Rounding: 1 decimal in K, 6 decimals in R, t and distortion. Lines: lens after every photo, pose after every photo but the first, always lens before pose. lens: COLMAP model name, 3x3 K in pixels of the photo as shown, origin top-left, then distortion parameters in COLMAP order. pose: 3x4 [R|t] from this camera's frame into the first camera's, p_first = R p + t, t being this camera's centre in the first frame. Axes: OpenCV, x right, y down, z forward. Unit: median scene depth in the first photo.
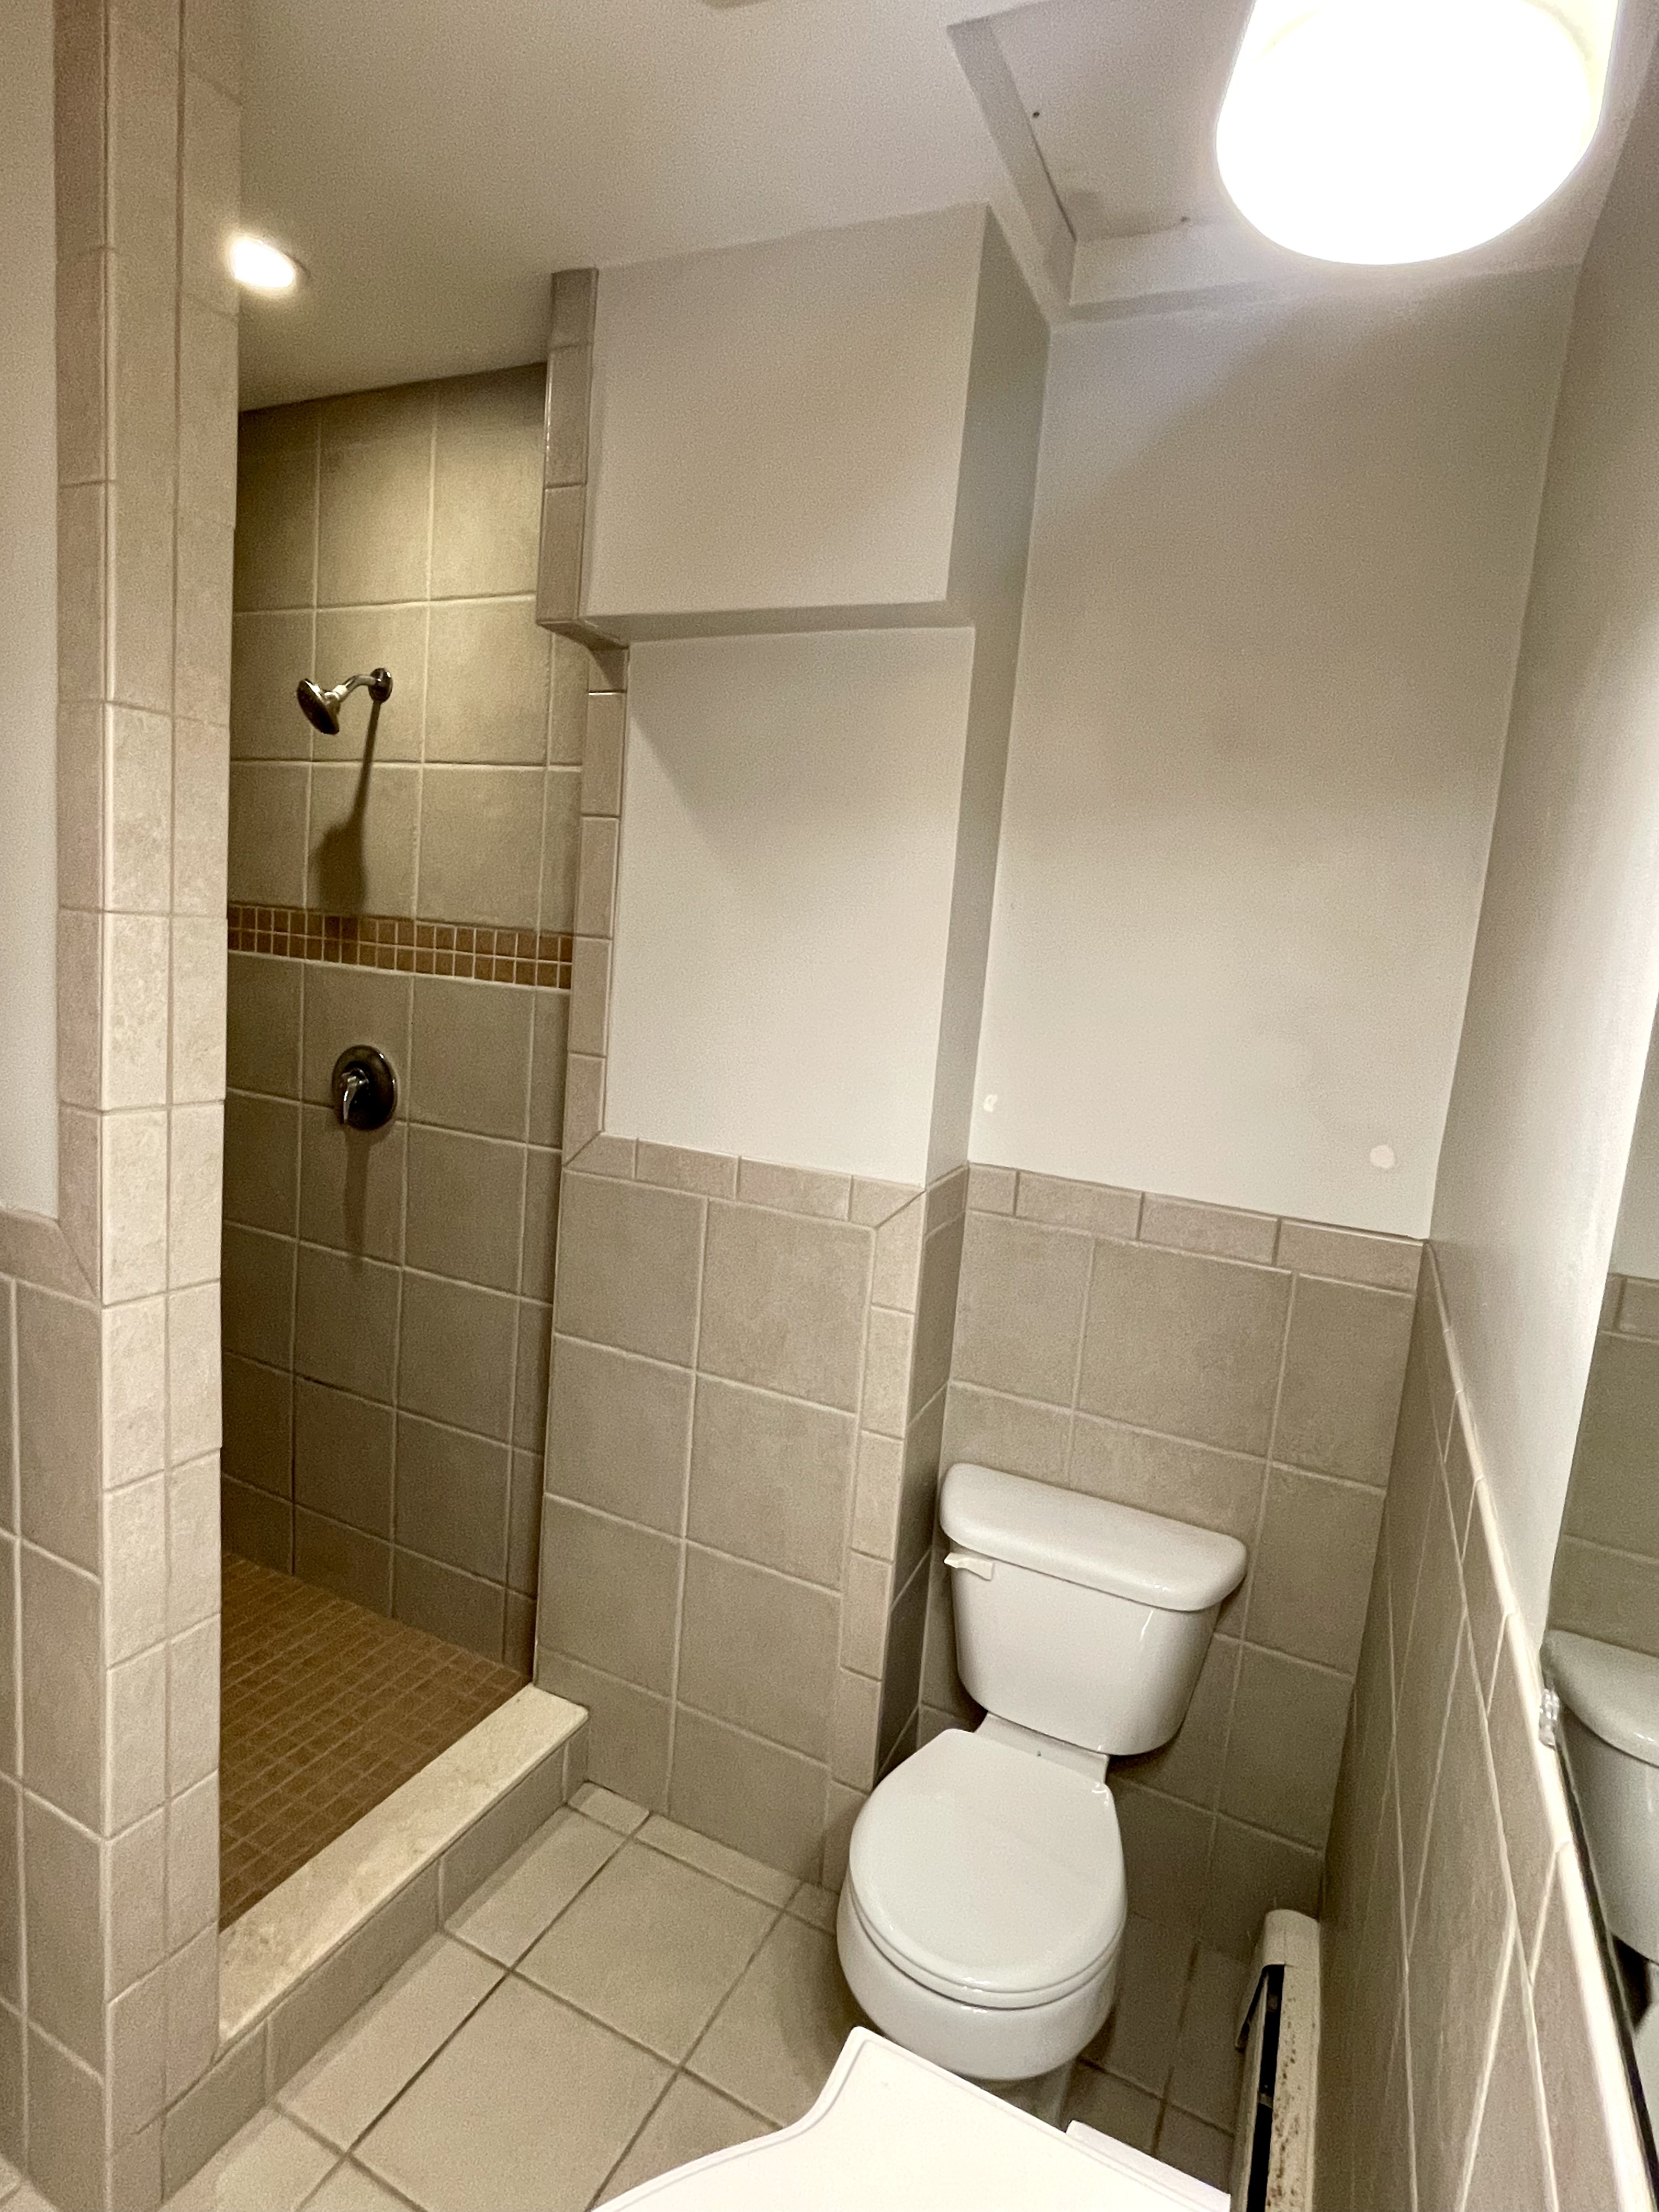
lens RADIAL K [[1151.9, 0, 827.0], [0, 1151.9, 1071.8], [0, 0, 1]] dist [0.020246, -0.029338]
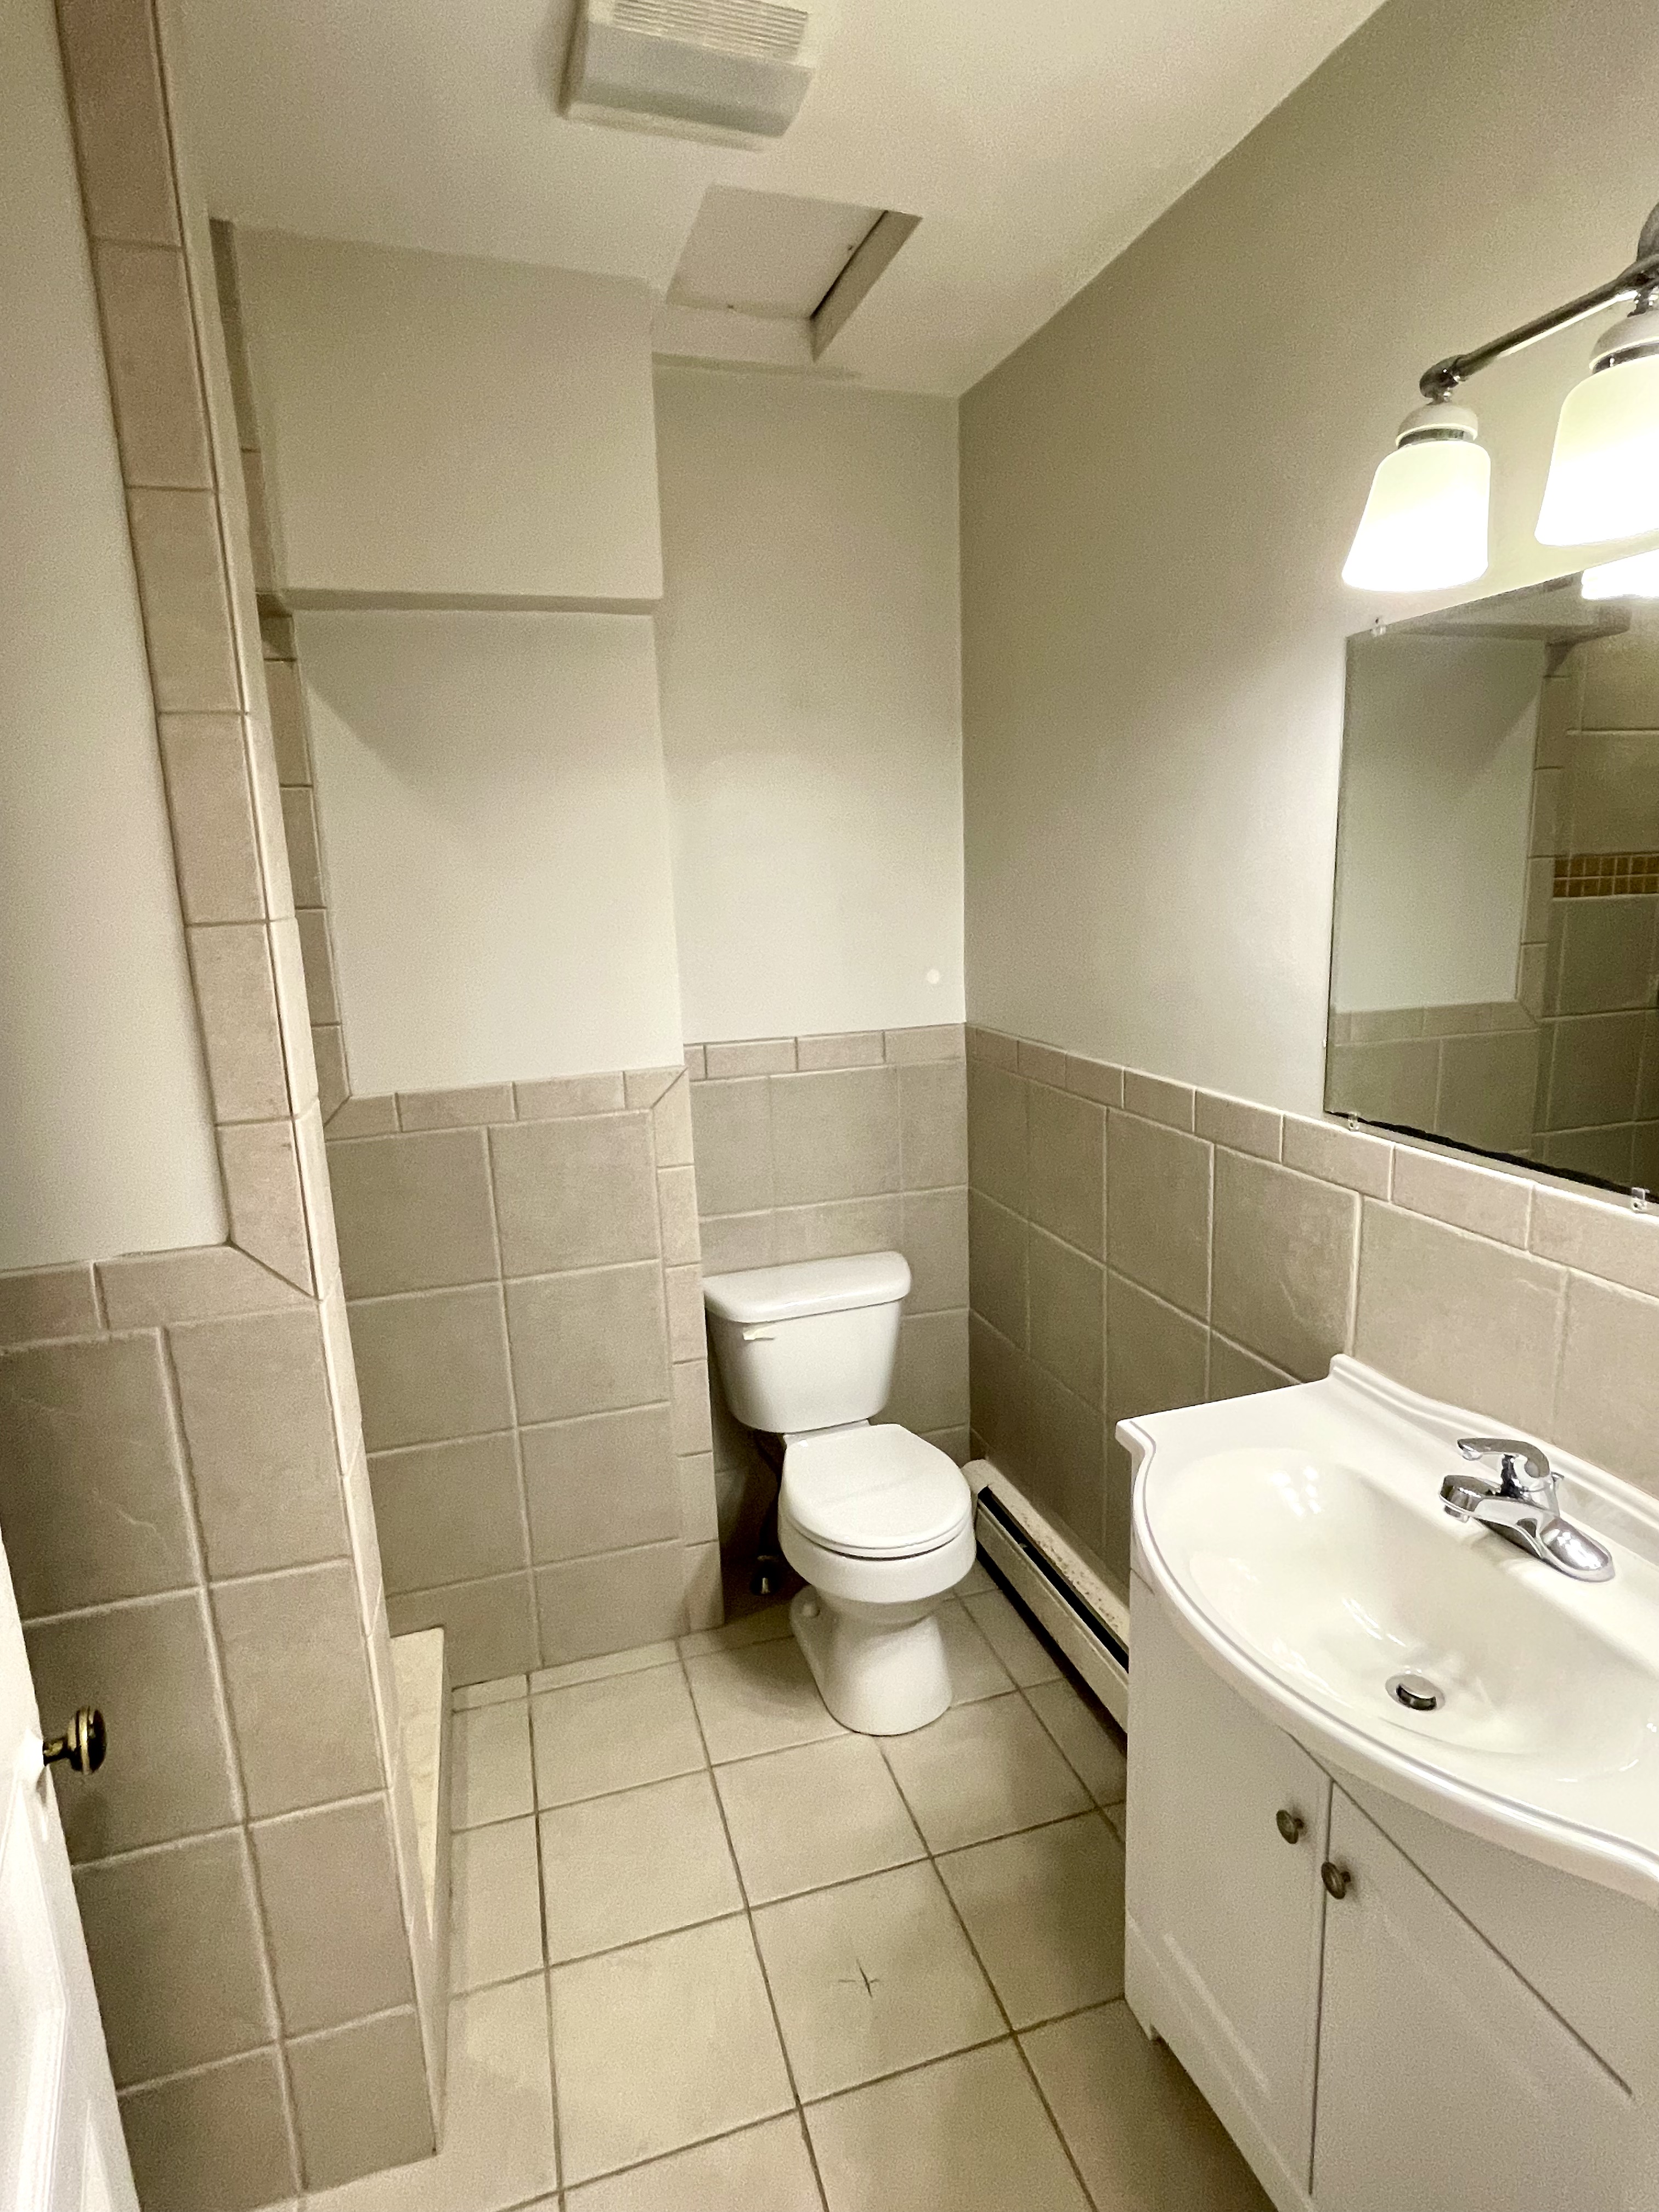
lens RADIAL K [[1151.9, 0, 827.0], [0, 1151.9, 1071.8], [0, 0, 1]] dist [0.020246, -0.029338]
pose [[0.730204, -0.227438, 0.644262, -0.589676], [0.180579, 0.973680, 0.139062, -0.038967], [-0.658933, 0.014797, 0.752056, -0.055407]]
